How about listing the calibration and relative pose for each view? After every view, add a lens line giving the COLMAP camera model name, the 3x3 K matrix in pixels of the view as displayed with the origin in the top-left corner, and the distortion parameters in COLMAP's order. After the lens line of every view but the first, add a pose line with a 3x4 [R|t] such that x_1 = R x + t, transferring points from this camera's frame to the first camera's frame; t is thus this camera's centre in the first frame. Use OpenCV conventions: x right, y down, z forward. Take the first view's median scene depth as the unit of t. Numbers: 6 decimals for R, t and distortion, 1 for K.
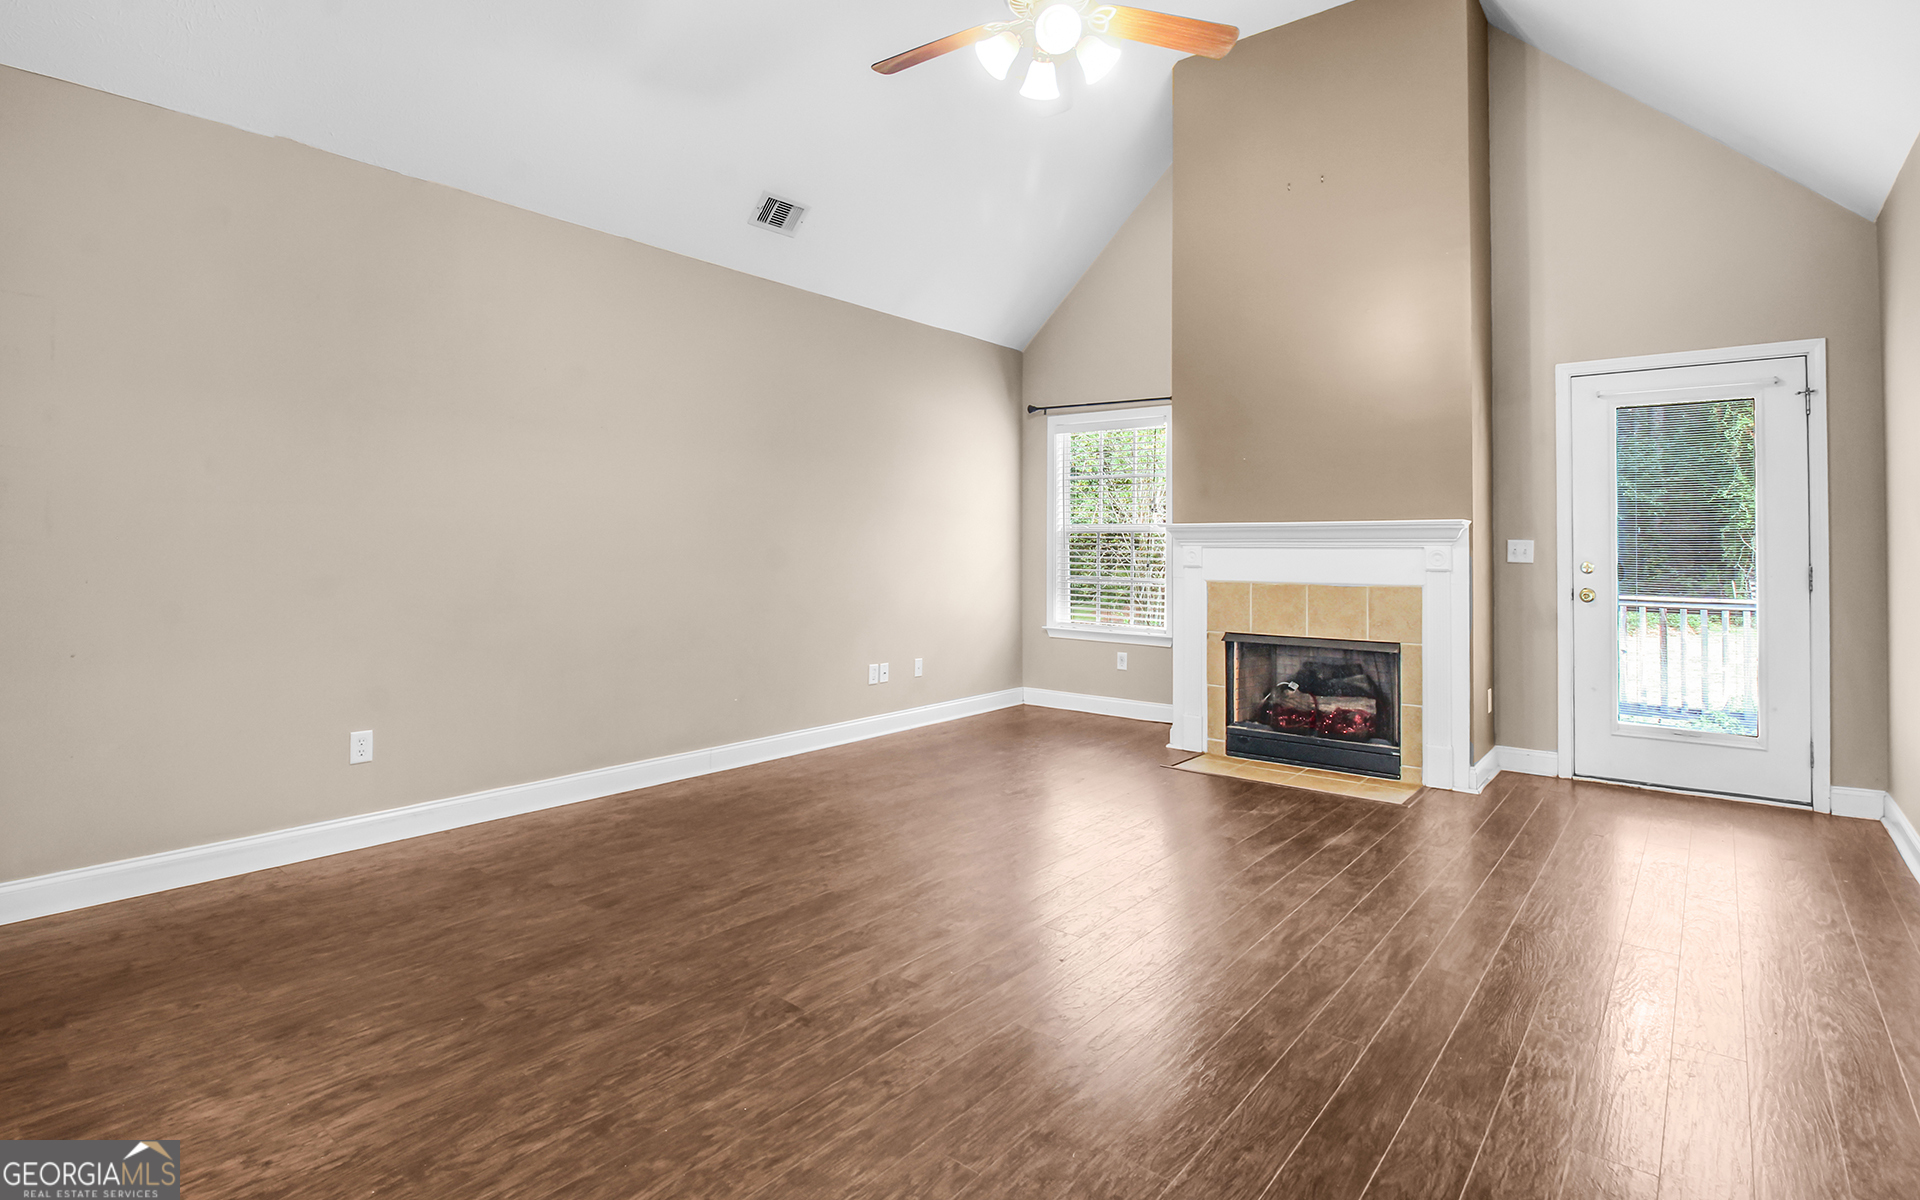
lens RADIAL K [[916.8, 0, 946.2], [0, 916.8, 539.8], [0, 0, 1]] dist [-0.000284, -0.012416]
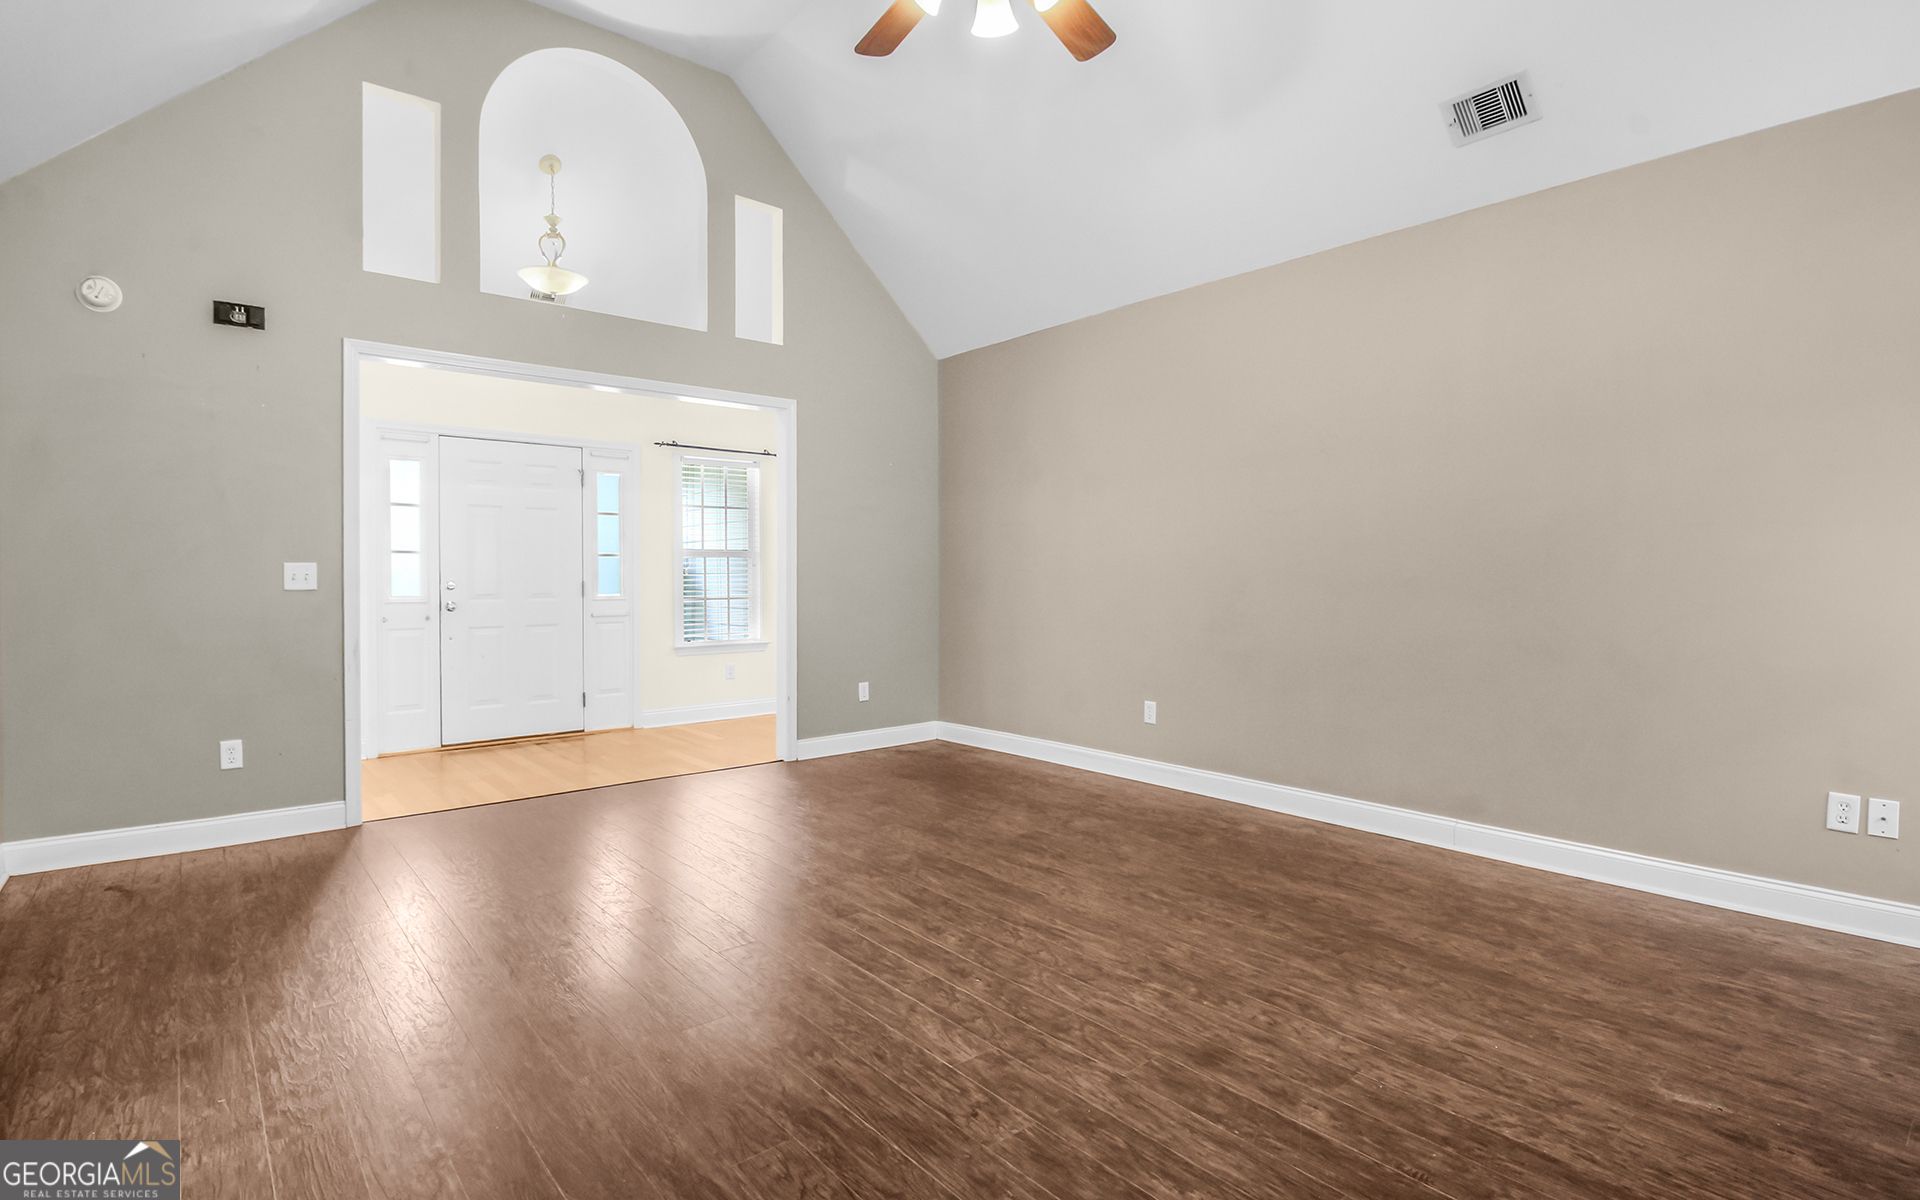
lens RADIAL K [[907.0, 0, 960.0], [0, 907.0, 600.0], [0, 0, 1]] dist [-0.000826, -0.015869]
pose [[-0.164403, 0.026282, -0.986043, 0.608819], [0.010095, 0.999637, 0.024961, 0.009663], [0.986342, -0.005851, -0.164608, 0.716592]]
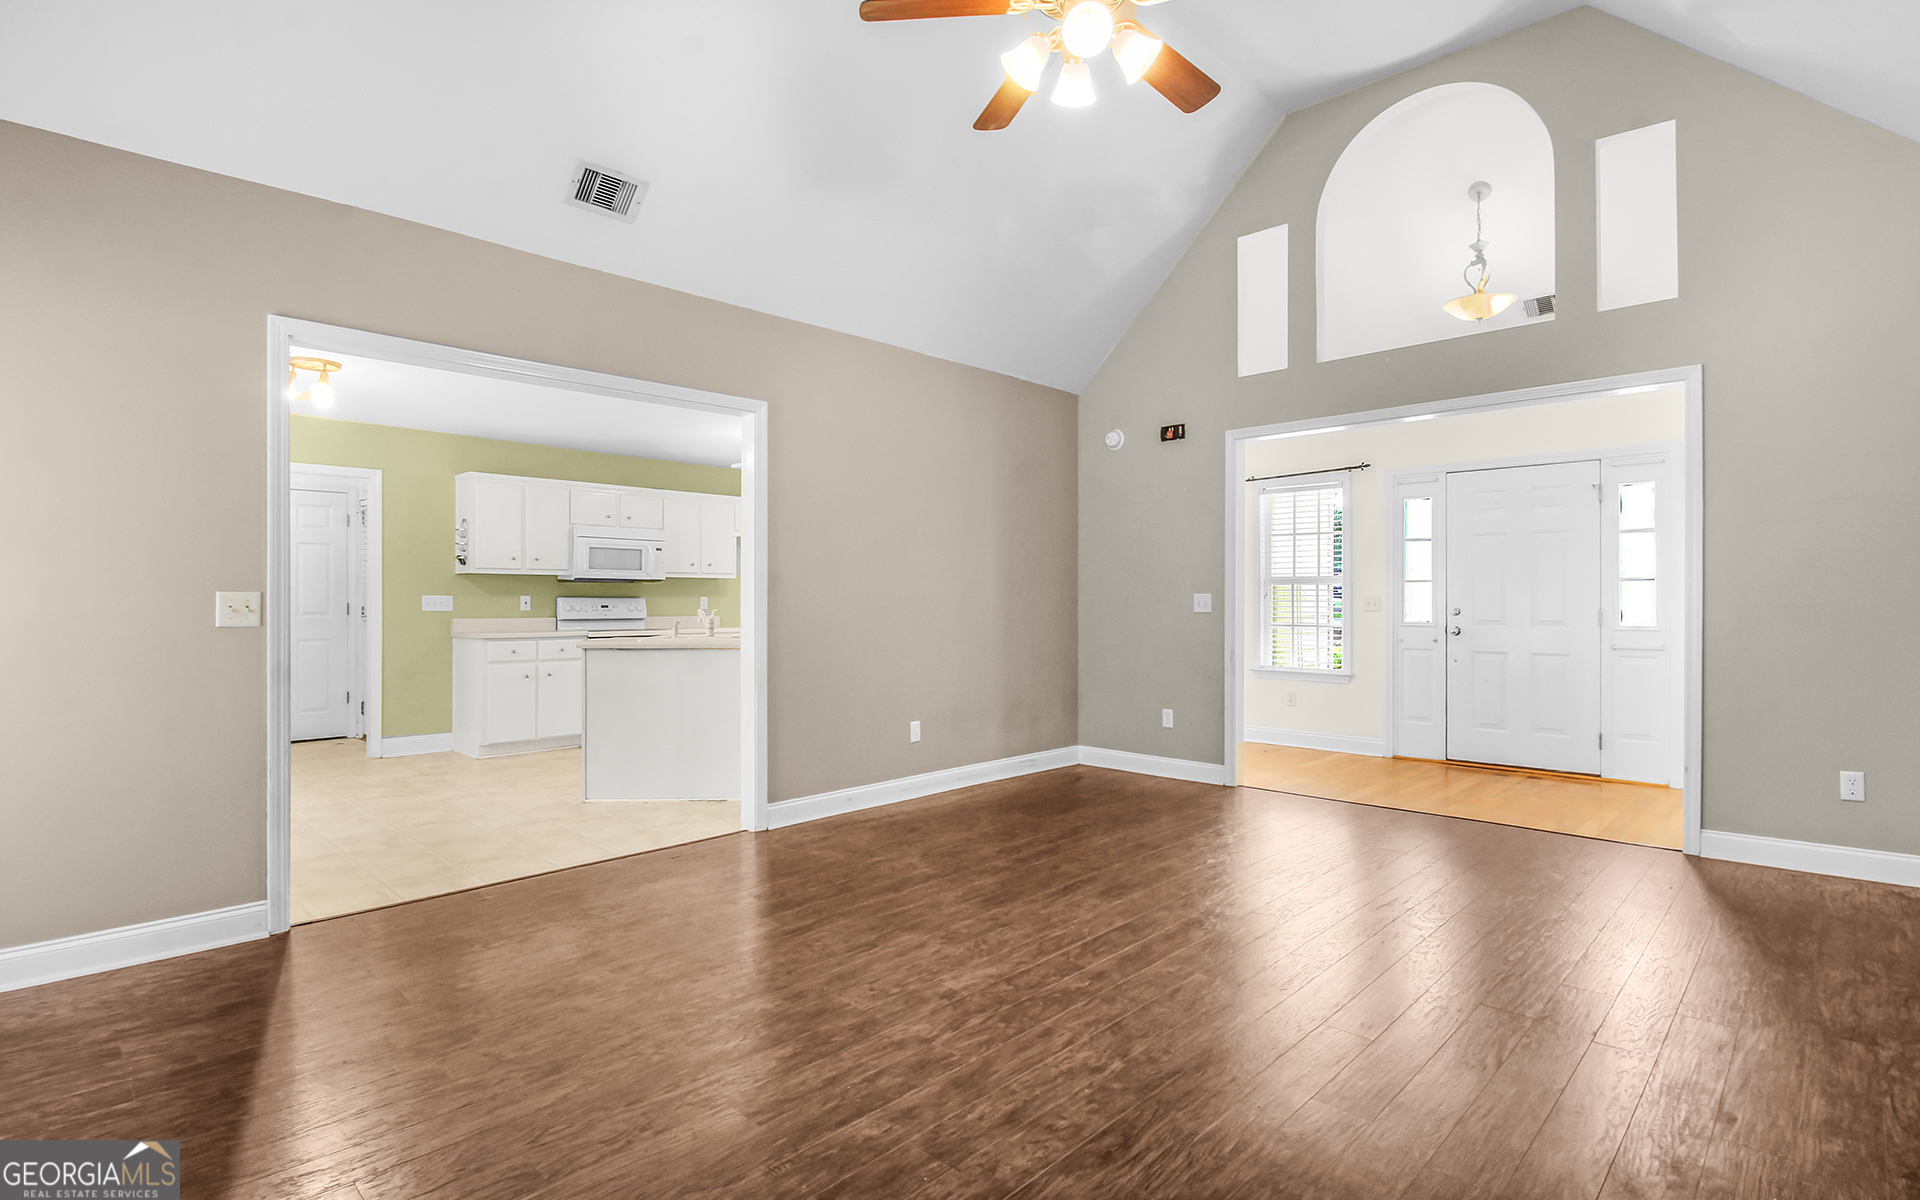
lens RADIAL K [[917.3, 0, 960.0], [0, 917.3, 600.0], [0, 0, 1]] dist [0.002941, -0.016838]
pose [[-0.997961, 0.001839, 0.063795, 0.110551], [0.001118, 0.999935, -0.011342, 0.012149], [-0.063811, -0.011247, -0.997899, 1.240728]]
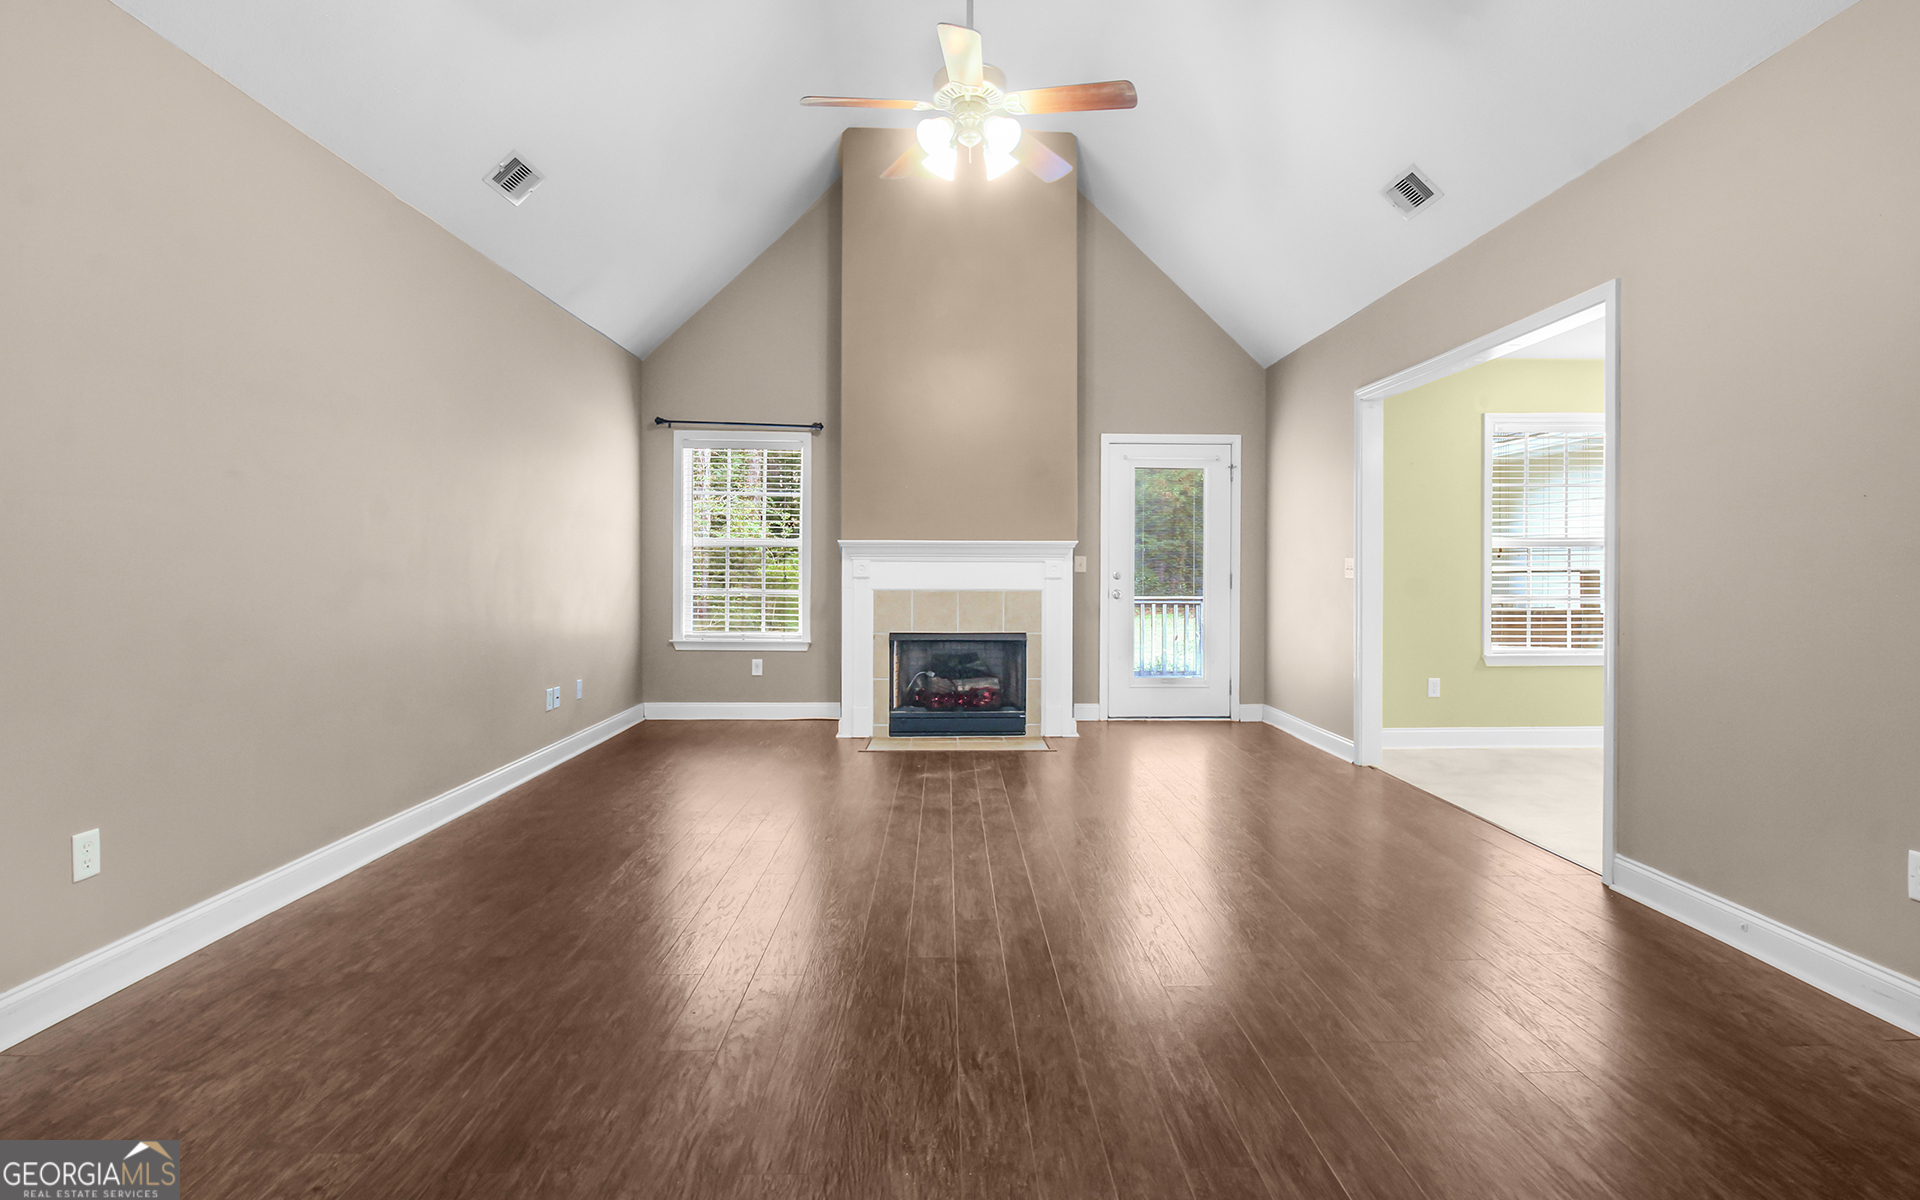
lens RADIAL K [[909.0, 0, 957.0], [0, 909.0, 581.8], [0, 0, 1]] dist [0.000865, -0.016677]
pose [[0.756575, -0.013305, 0.653771, -0.442856], [-0.006491, 0.999591, 0.027855, 0.001716], [-0.653875, -0.025318, 0.756179, 0.065362]]
